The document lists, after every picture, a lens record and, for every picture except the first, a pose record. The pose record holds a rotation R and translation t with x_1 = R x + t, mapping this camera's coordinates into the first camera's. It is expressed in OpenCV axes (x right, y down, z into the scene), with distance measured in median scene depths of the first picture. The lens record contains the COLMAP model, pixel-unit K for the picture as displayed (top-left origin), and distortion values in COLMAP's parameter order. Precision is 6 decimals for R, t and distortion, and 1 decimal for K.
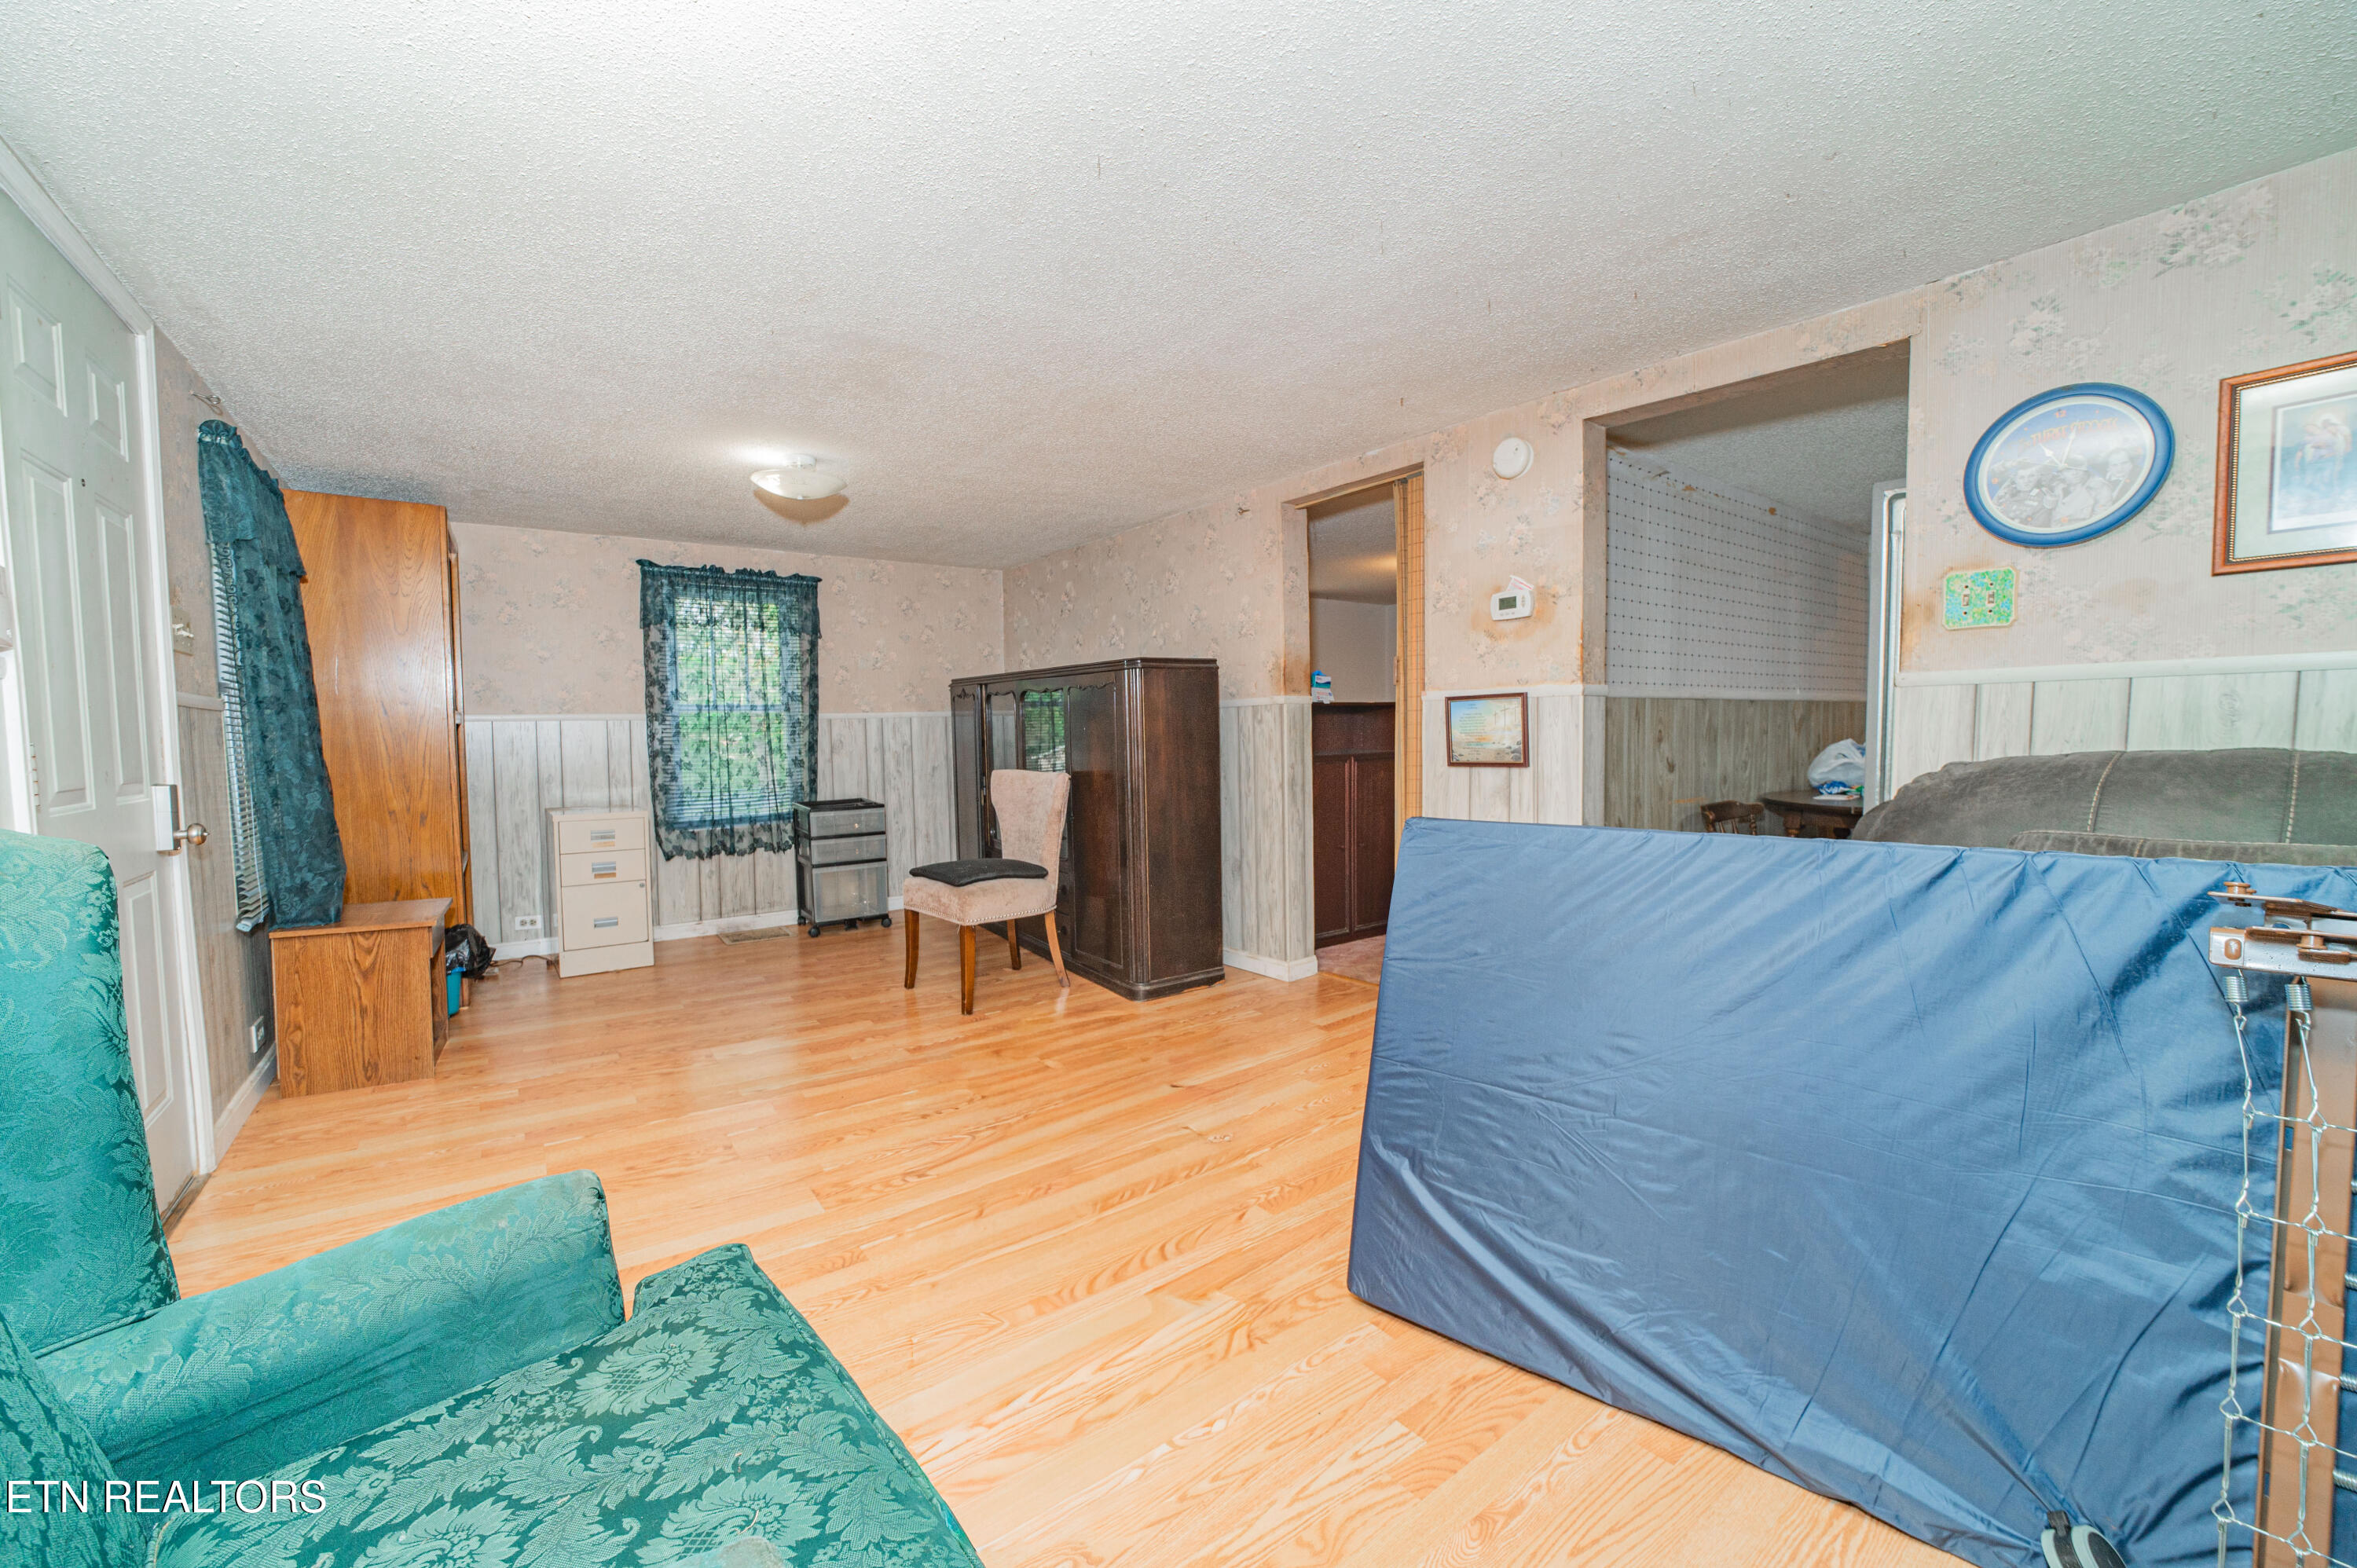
lens RADIAL K [[938.7, 0, 1178.5], [0, 938.7, 784.0], [0, 0, 1]] dist [-0.015081, 0.000225]
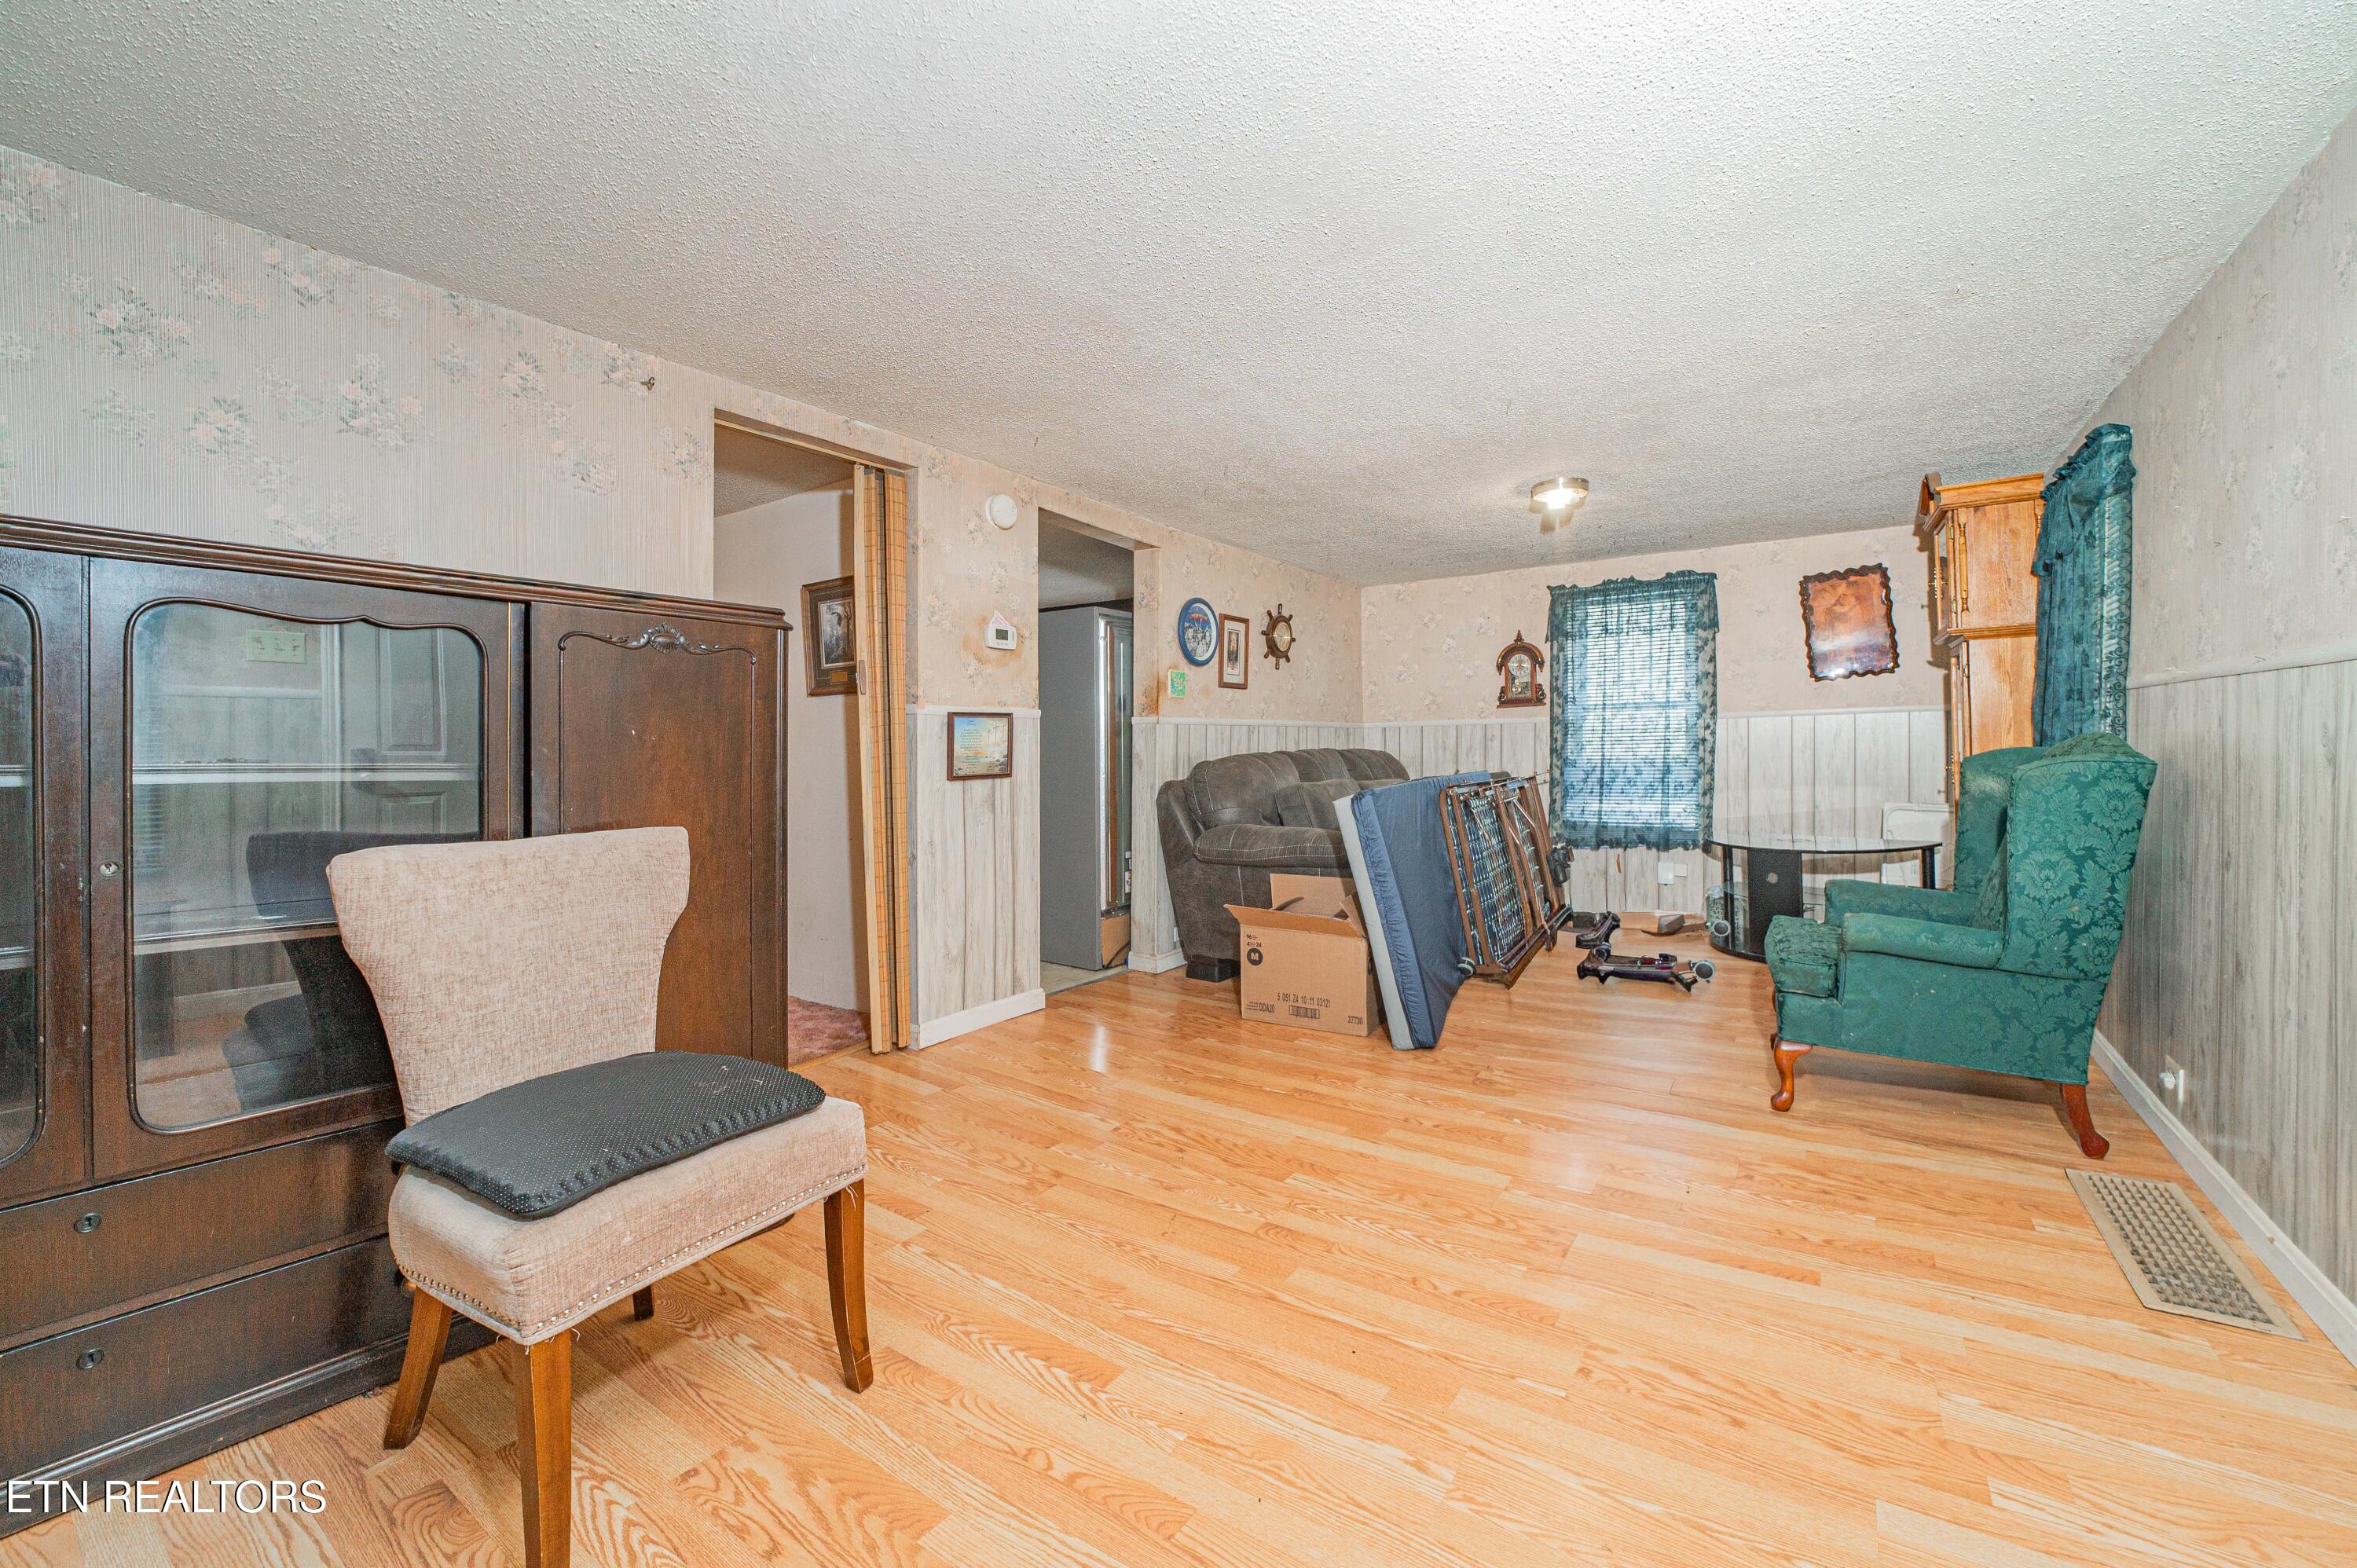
lens RADIAL K [[961.1, 0, 1183.8], [0, 961.1, 748.5], [0, 0, 1]] dist [-0.002469, 0.000053]
pose [[-0.325248, 0.009273, 0.945583, -0.821145], [0.063936, 0.997879, 0.012206, -0.053045], [-0.943465, 0.064426, -0.325151, 1.162517]]
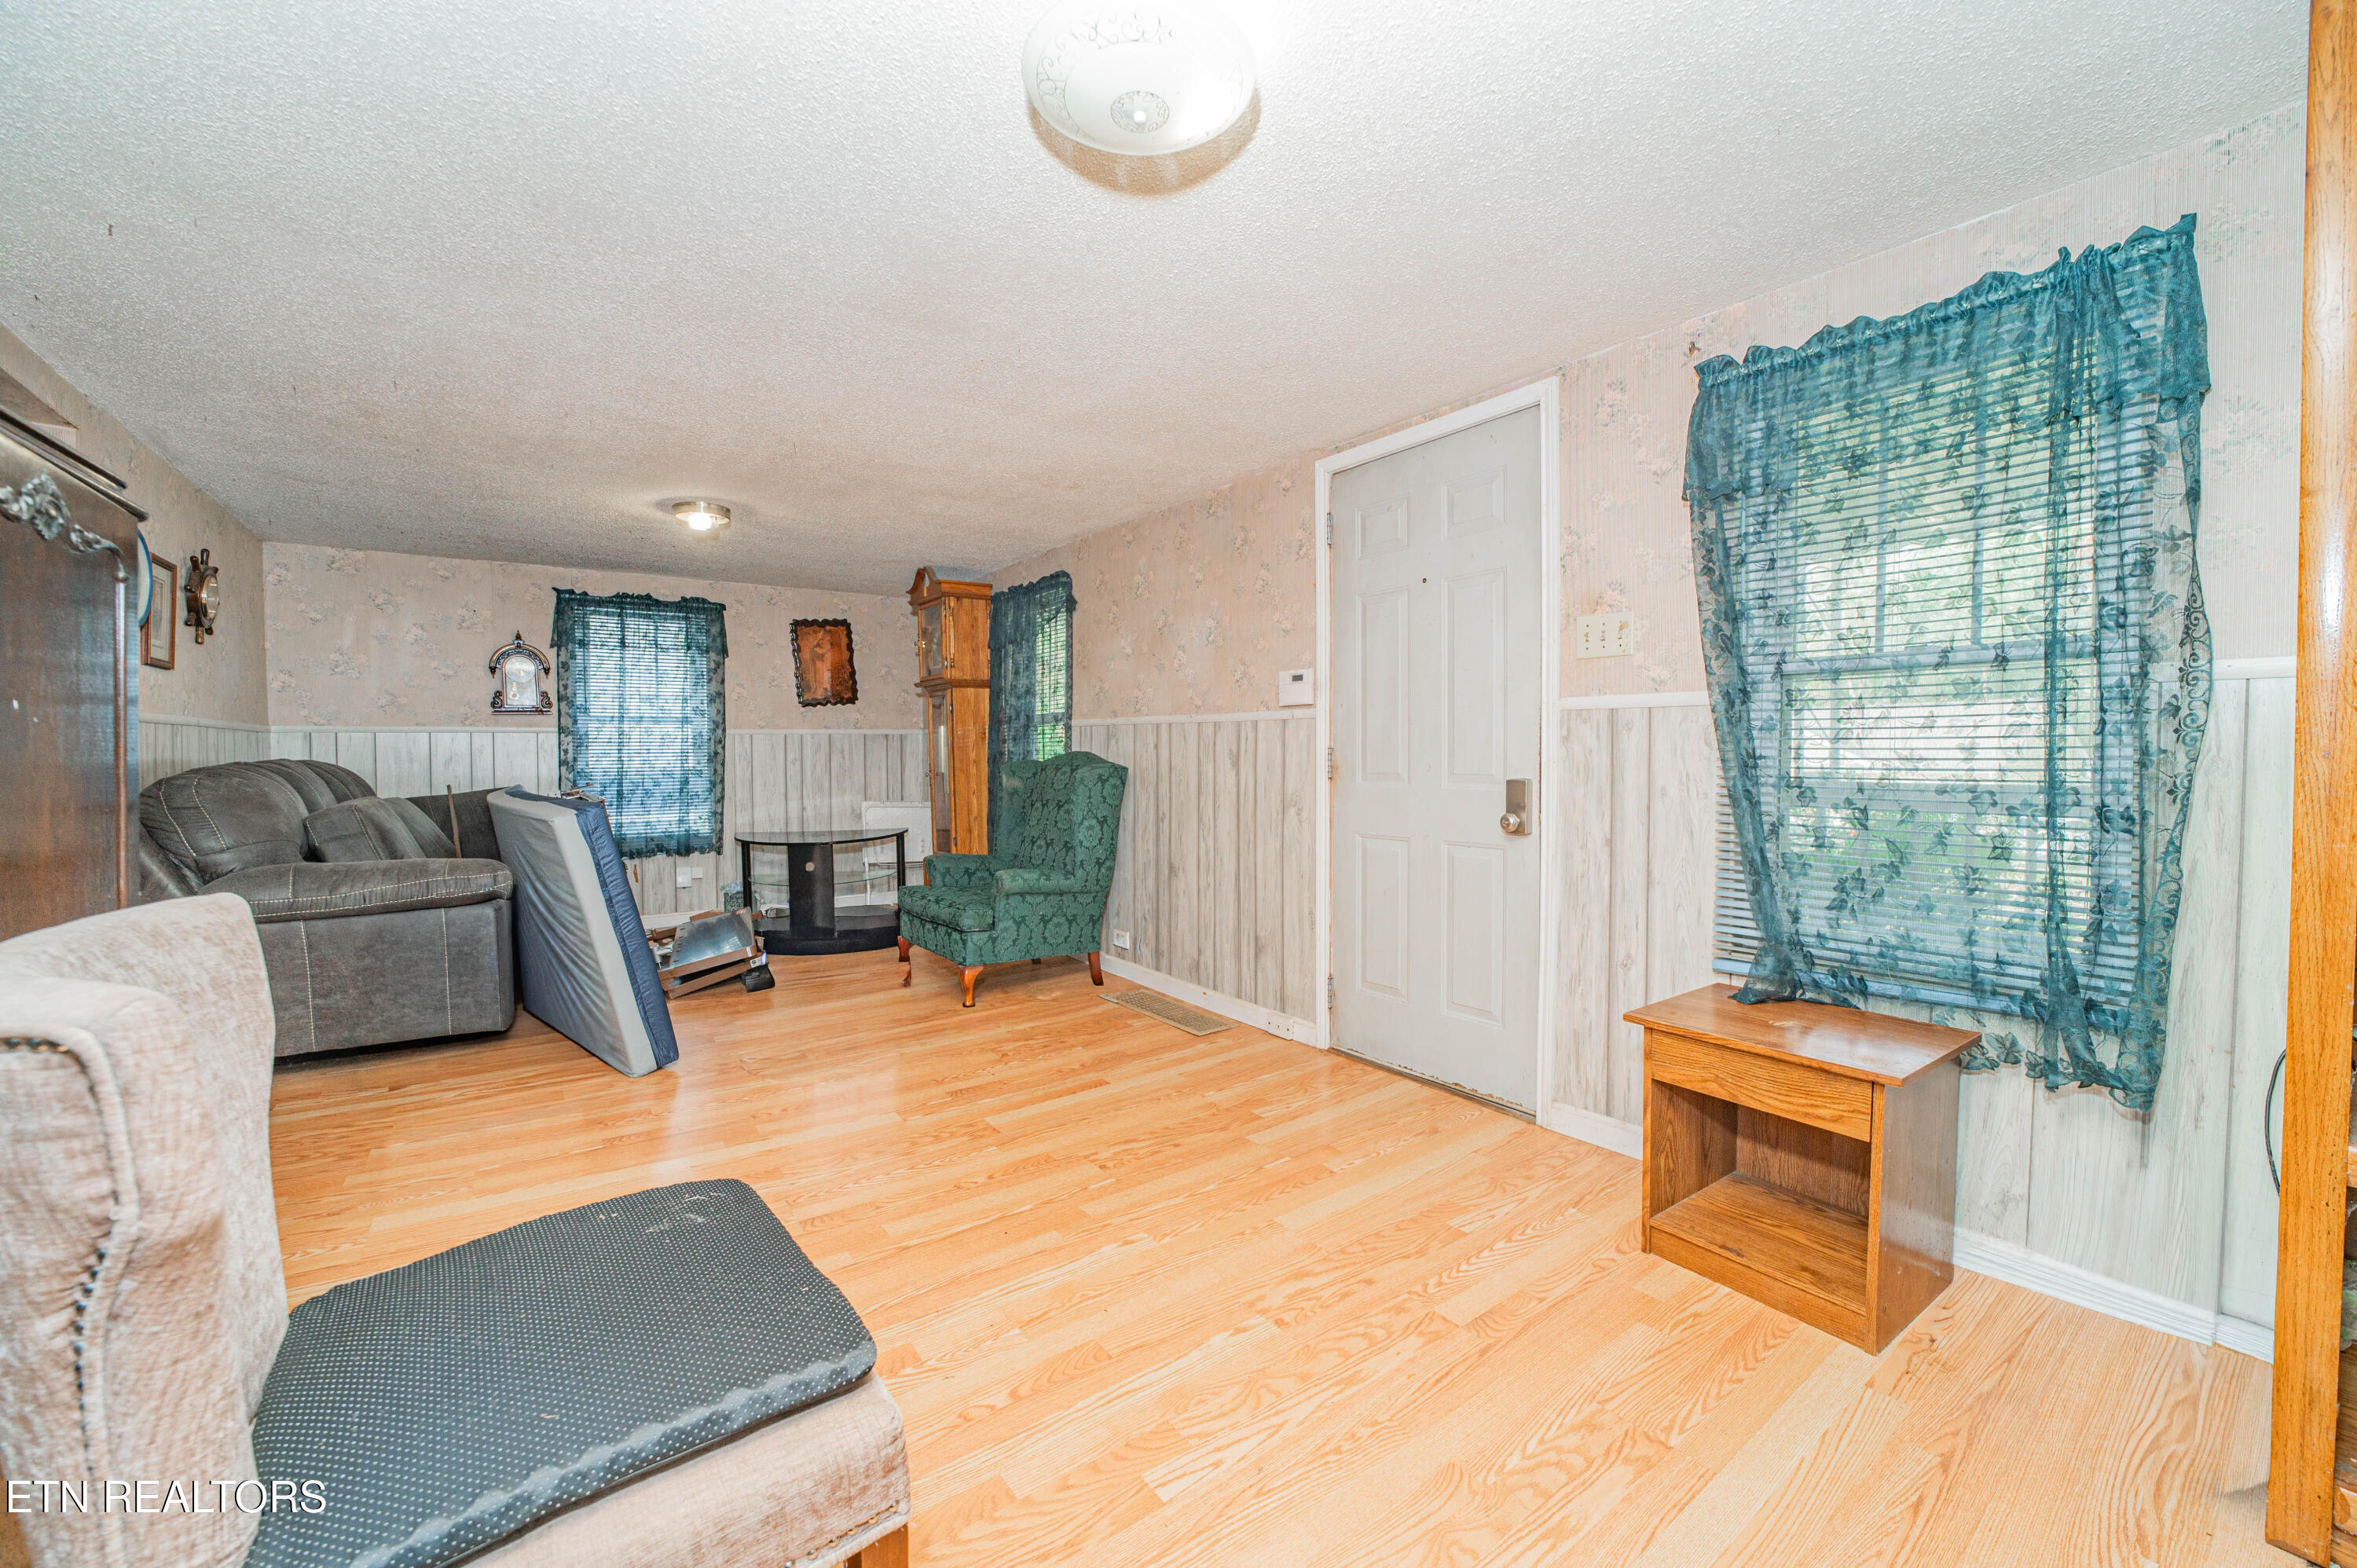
lens RADIAL K [[956.9, 0, 1178.5], [0, 956.9, 784.0], [0, 0, 1]] dist [-0.038288, -0.000046]
pose [[-0.999881, 0.007141, 0.013685, -0.463912], [0.008262, 0.996456, 0.083710, -0.076140], [-0.013038, 0.083813, -0.996396, 1.573287]]
